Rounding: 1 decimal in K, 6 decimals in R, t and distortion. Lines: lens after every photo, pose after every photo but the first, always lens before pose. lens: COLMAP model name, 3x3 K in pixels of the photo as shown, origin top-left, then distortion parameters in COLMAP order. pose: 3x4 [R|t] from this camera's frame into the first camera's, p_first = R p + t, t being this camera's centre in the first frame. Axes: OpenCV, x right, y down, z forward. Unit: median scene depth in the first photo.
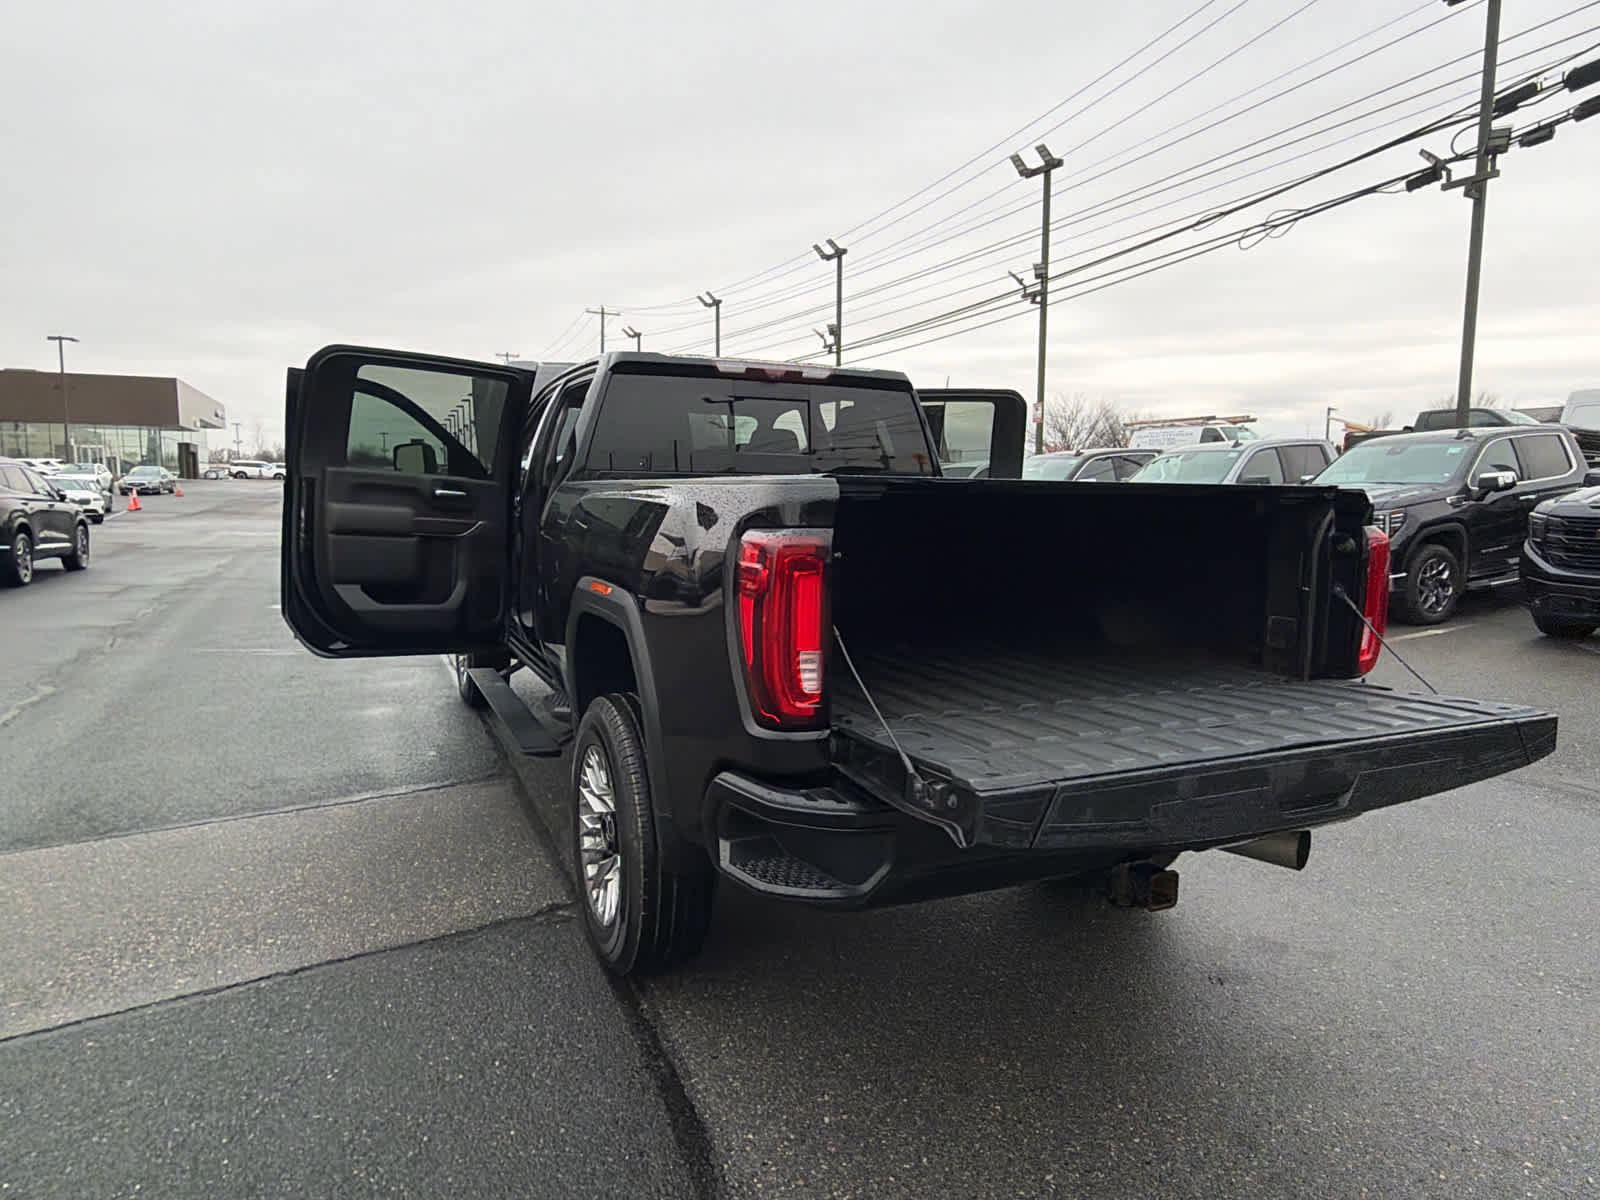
lens RADIAL K [[1003.7, 0, 800.5], [0, 1003.7, 610.7], [0, 0, 1]] dist [-0.002117, 0.004533]
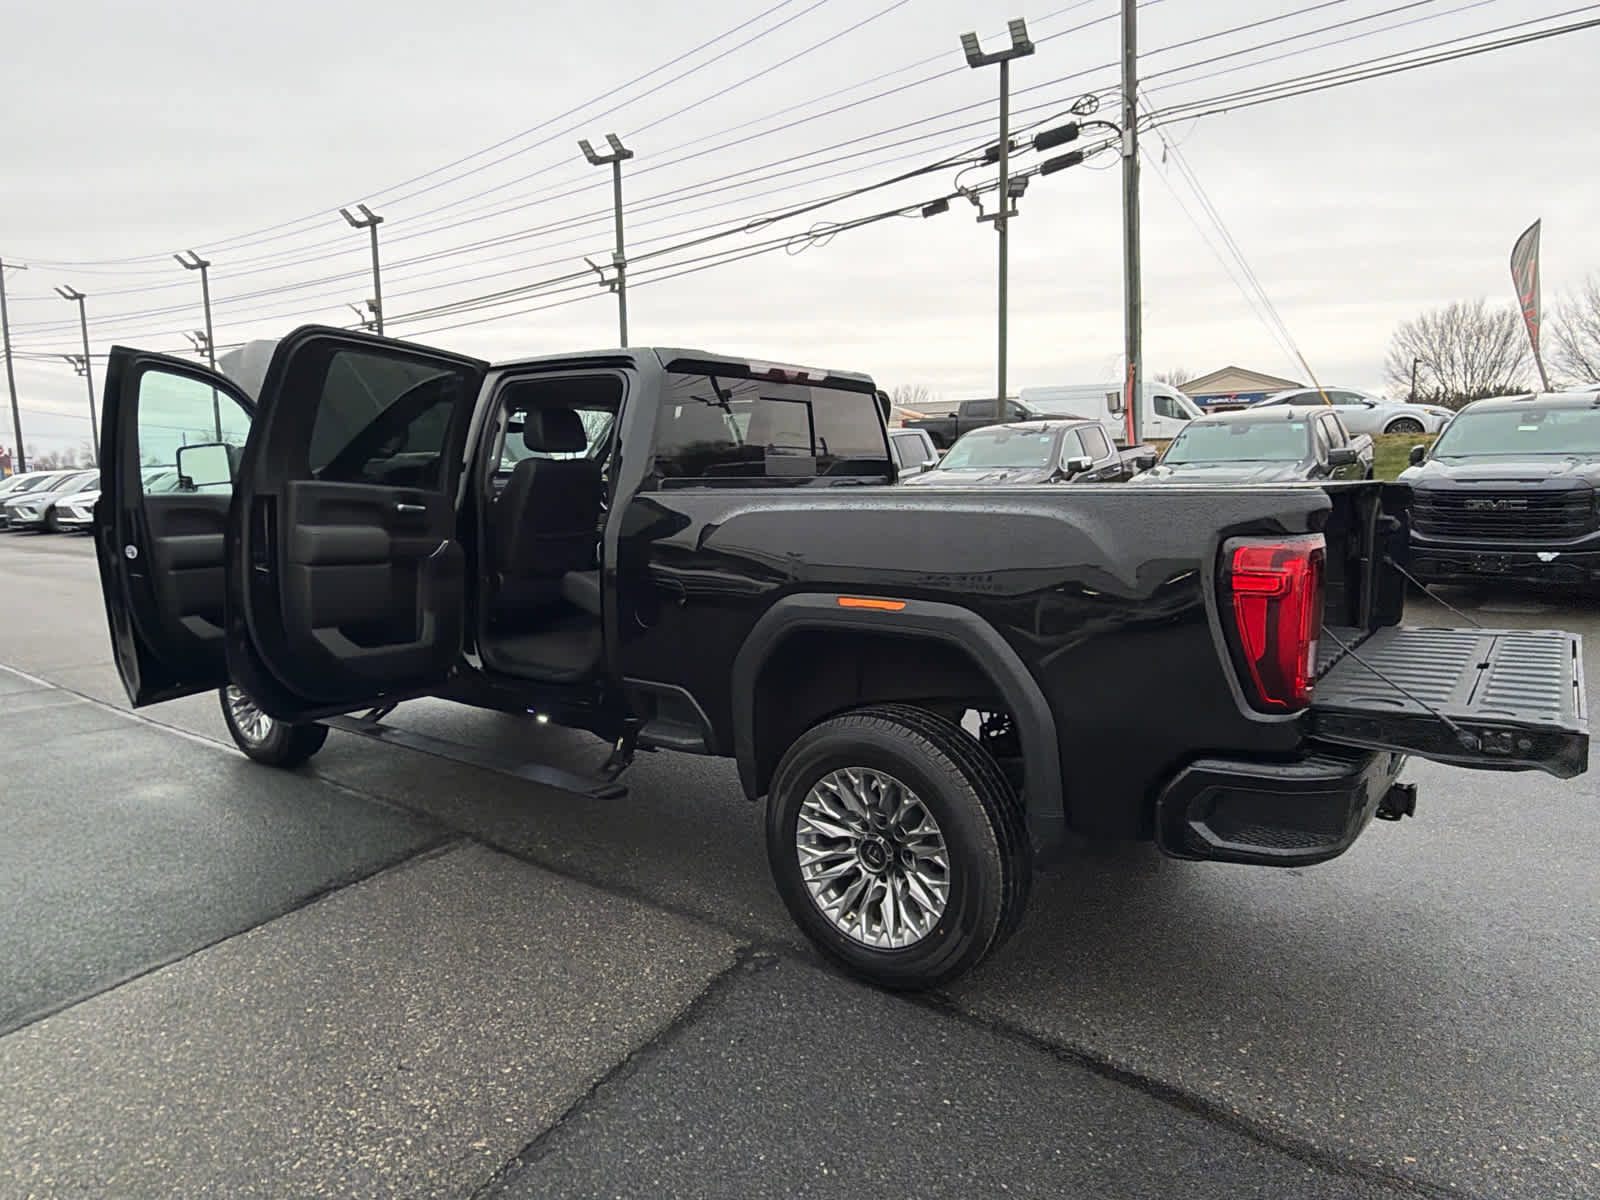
lens RADIAL K [[1003.7, 0, 807.6], [0, 1003.7, 609.9], [0, 0, 1]] dist [-0.002117, 0.004533]
pose [[0.879117, -0.085856, 0.468809, -0.447783], [0.079409, 0.996277, 0.033547, -0.034025], [-0.469944, 0.007736, 0.882662, 0.111186]]
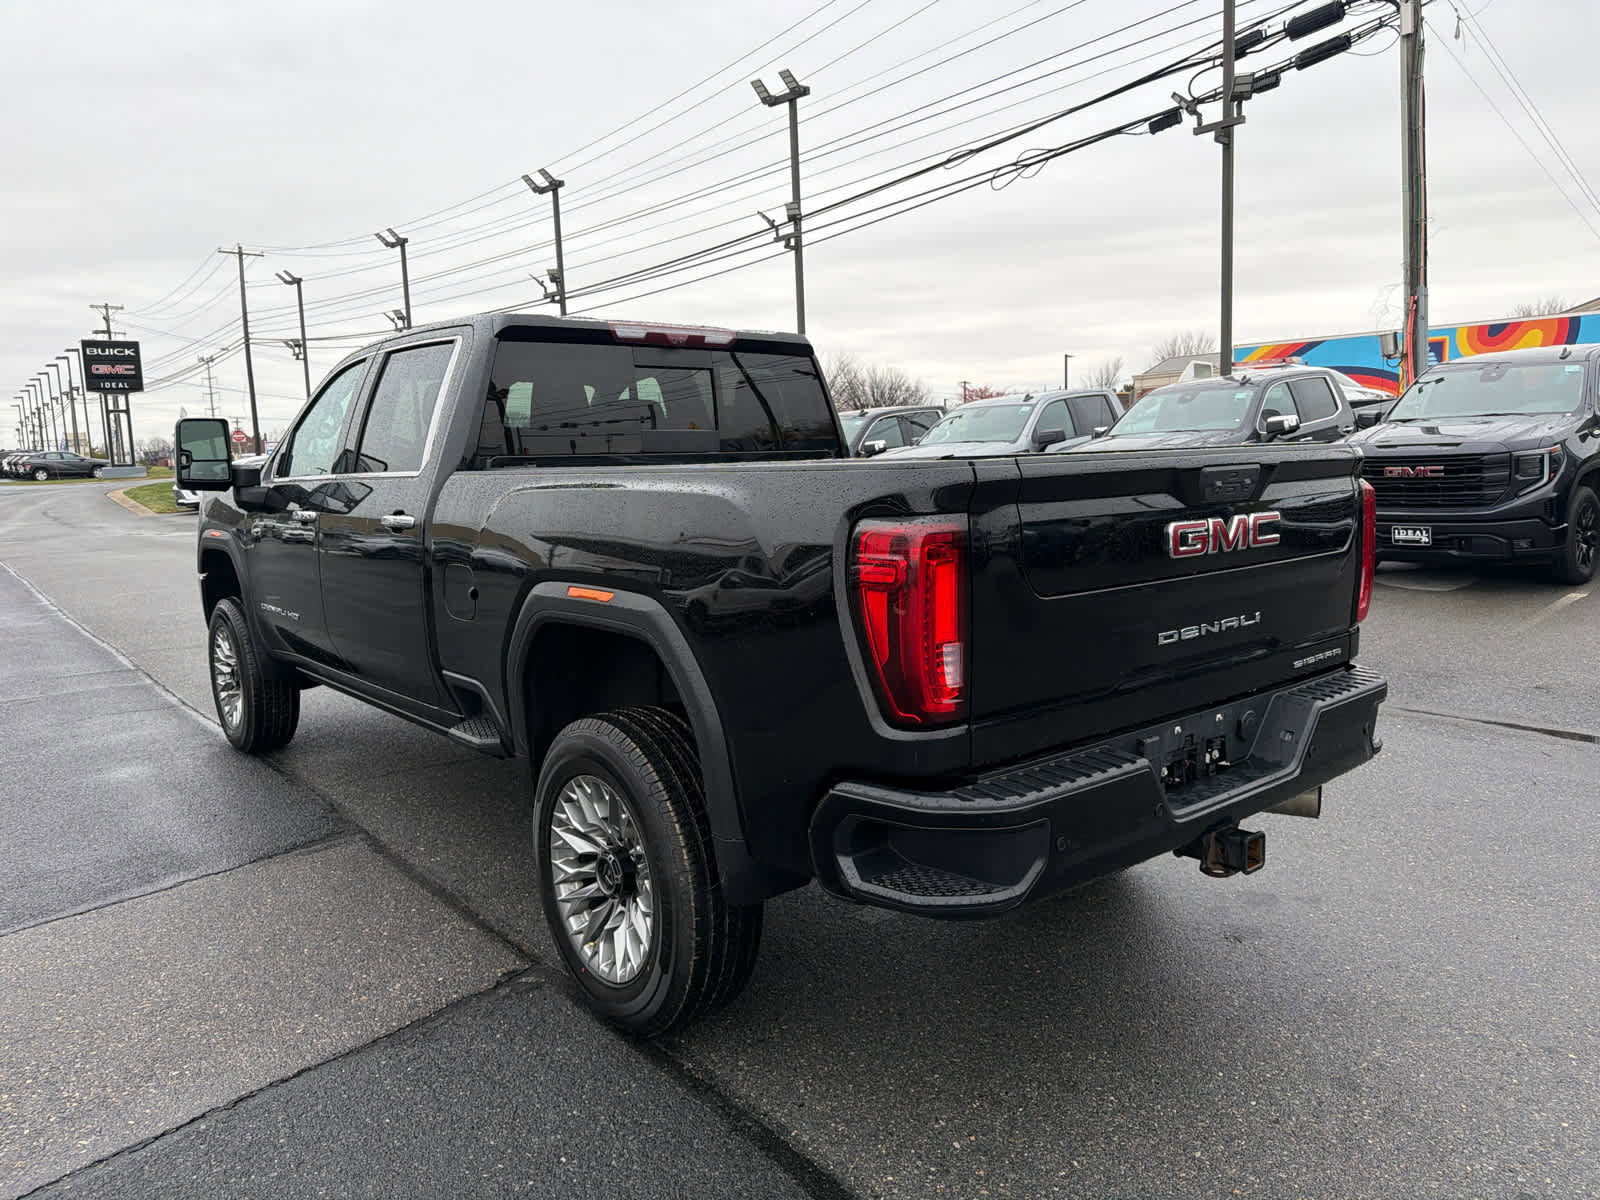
lens RADIAL K [[1137.9, 0, 810.0], [0, 1137.9, 594.1], [0, 0, 1]] dist [0.037906, -0.038096]
pose [[0.963907, -0.074381, 0.255639, -0.168660], [0.074092, 0.997193, 0.010775, -0.011759], [-0.255723, 0.008555, 0.966712, 0.000532]]
